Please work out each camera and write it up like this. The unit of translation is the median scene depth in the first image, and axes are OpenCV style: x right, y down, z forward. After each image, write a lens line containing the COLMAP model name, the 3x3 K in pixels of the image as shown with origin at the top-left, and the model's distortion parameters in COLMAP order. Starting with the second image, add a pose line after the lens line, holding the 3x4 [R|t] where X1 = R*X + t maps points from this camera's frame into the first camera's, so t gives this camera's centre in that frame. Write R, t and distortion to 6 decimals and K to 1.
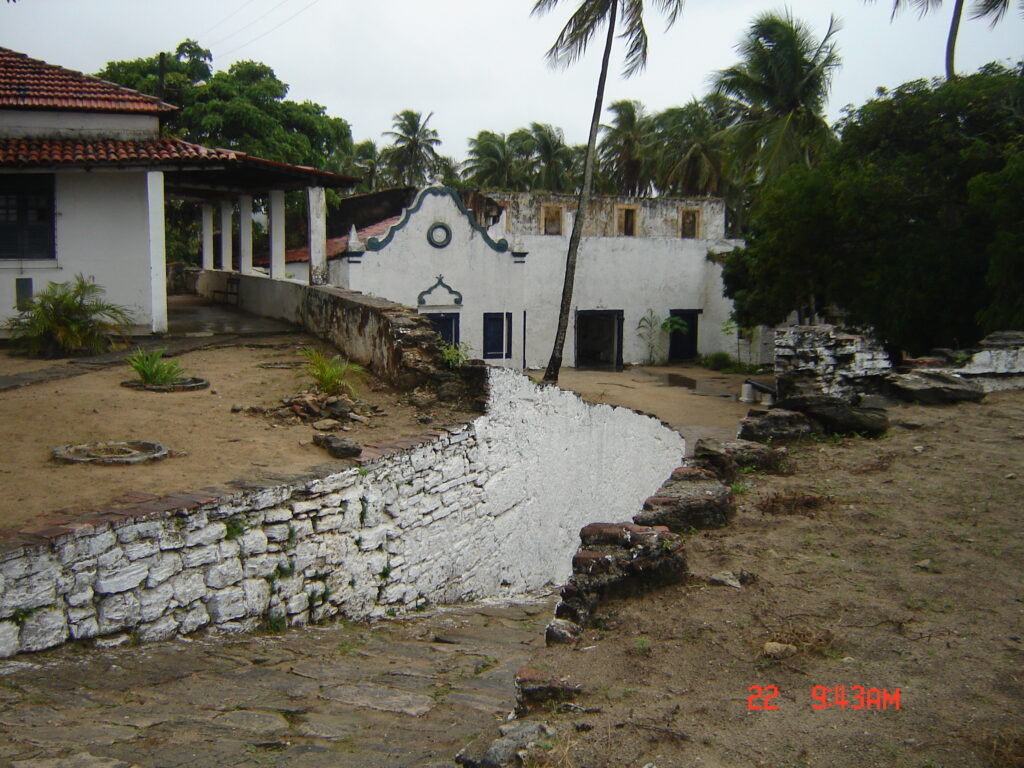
lens RADIAL K [[1156.7, 0, 512.0], [0, 1156.7, 384.0], [0, 0, 1]] dist [0.000286, 0.003682]
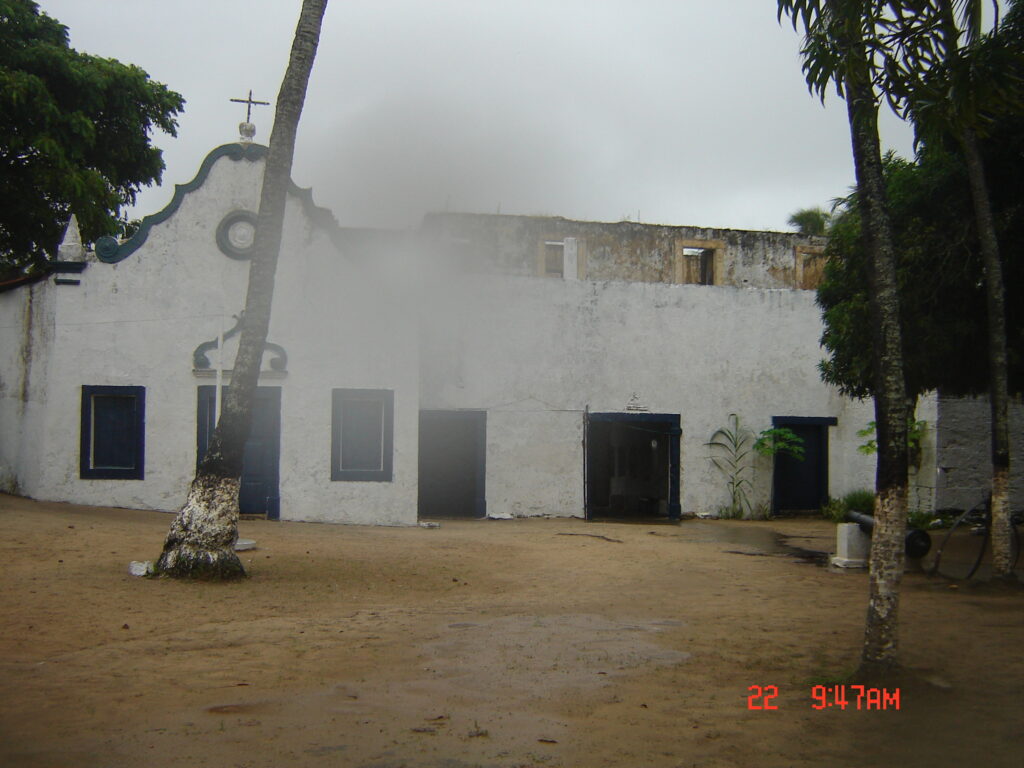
lens RADIAL K [[1155.8, 0, 512.0], [0, 1155.8, 384.0], [0, 0, 1]] dist [-0.107787, -0.000681]
pose [[0.974213, -0.015179, -0.225118, 0.140495], [-0.026325, 0.983273, -0.180223, 0.021298], [0.224088, 0.181502, 0.957518, 0.457797]]
